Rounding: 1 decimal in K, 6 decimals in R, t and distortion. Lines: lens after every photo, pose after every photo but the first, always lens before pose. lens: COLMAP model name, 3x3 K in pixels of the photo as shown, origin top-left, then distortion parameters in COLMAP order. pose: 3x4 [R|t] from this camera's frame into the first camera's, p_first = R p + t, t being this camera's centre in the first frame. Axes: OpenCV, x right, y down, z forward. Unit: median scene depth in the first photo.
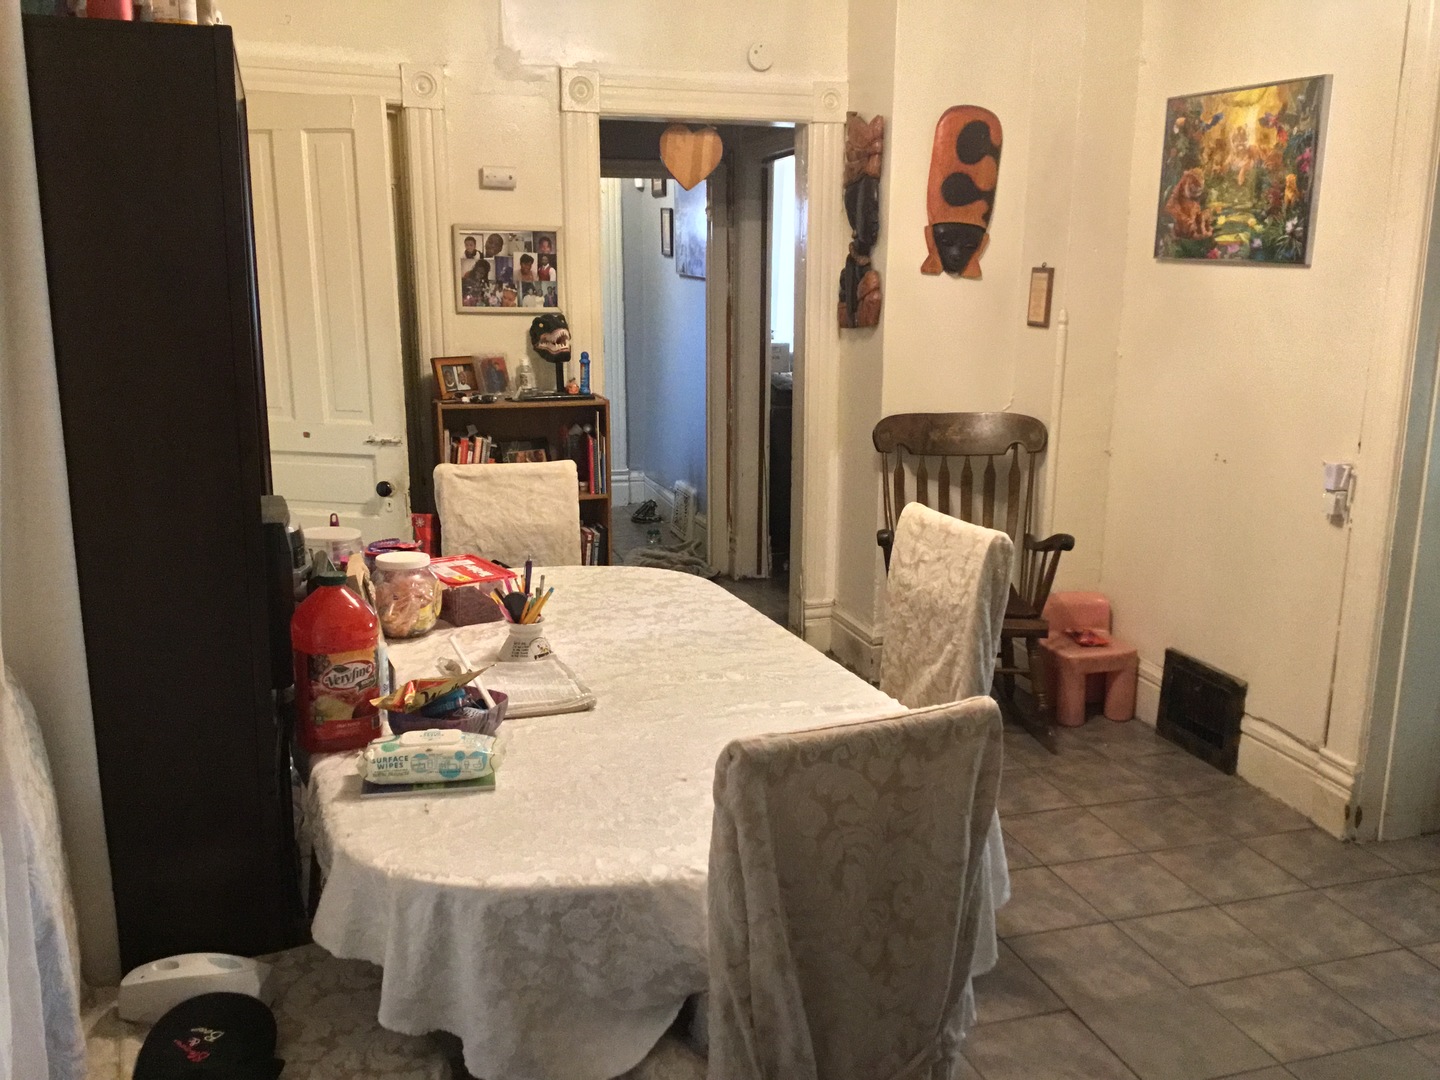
lens RADIAL K [[1297.7, 0, 728.3], [0, 1297.7, 539.4], [0, 0, 1]] dist [0.077073, -0.031727]
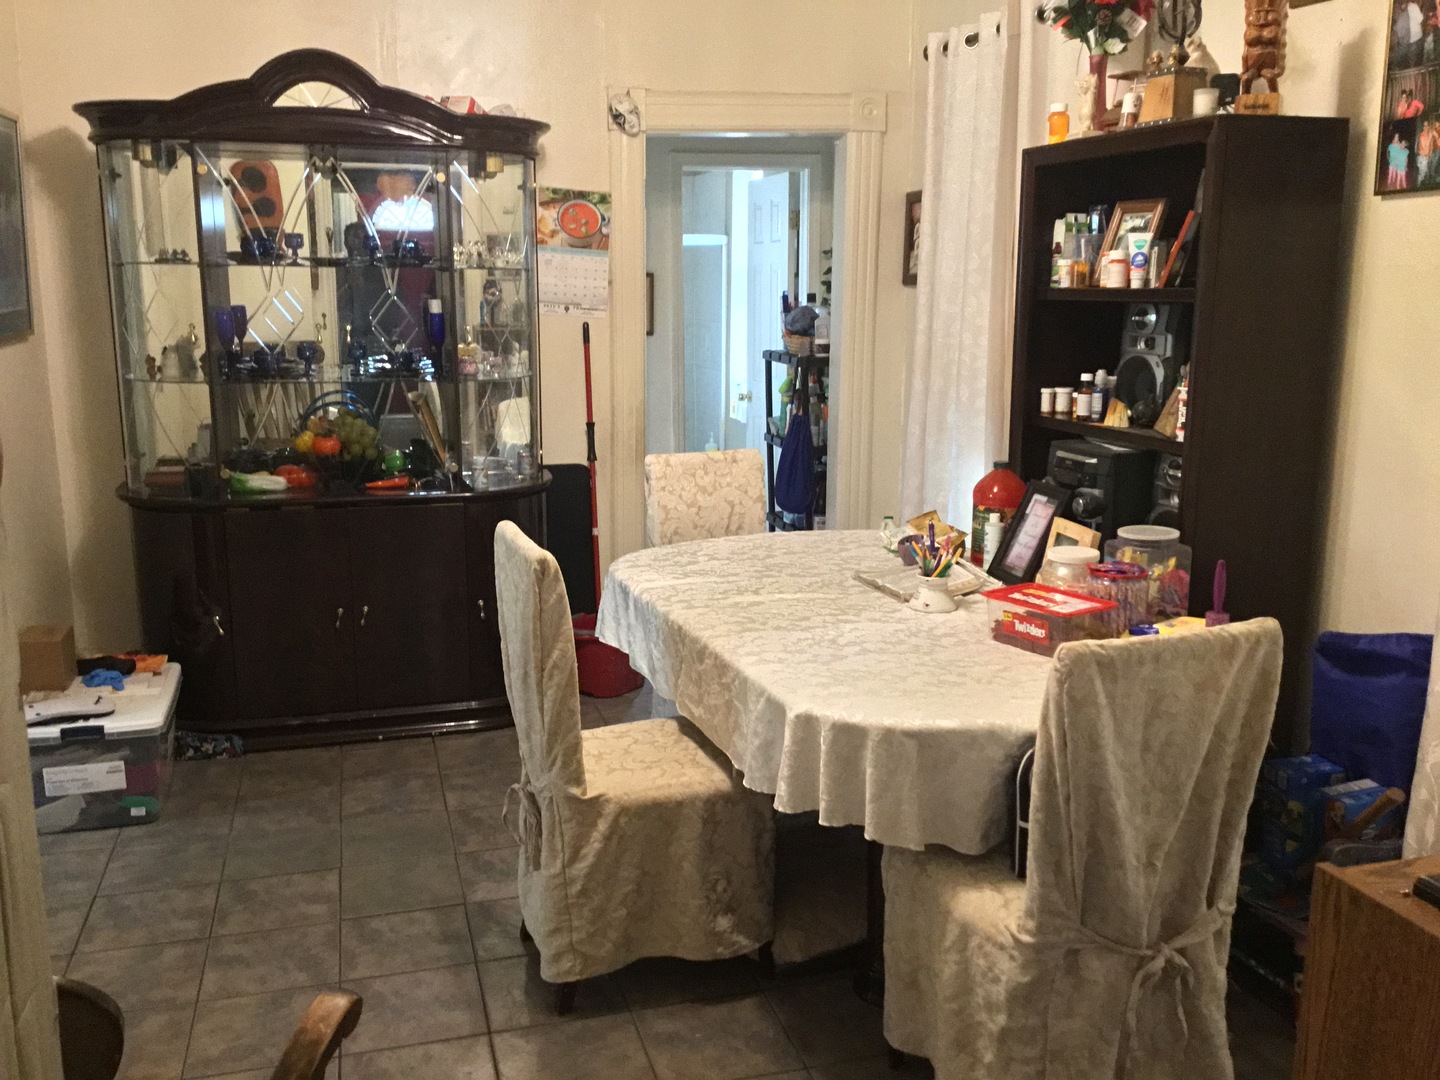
lens RADIAL K [[1297.7, 0, 726.2], [0, 1297.7, 538.3], [0, 0, 1]] dist [0.077073, -0.031727]
pose [[-0.999841, -0.010783, 0.014191, 0.013014], [-0.003884, 0.908894, 0.417010, -0.407655], [-0.017395, 0.416889, -0.908791, 1.847746]]
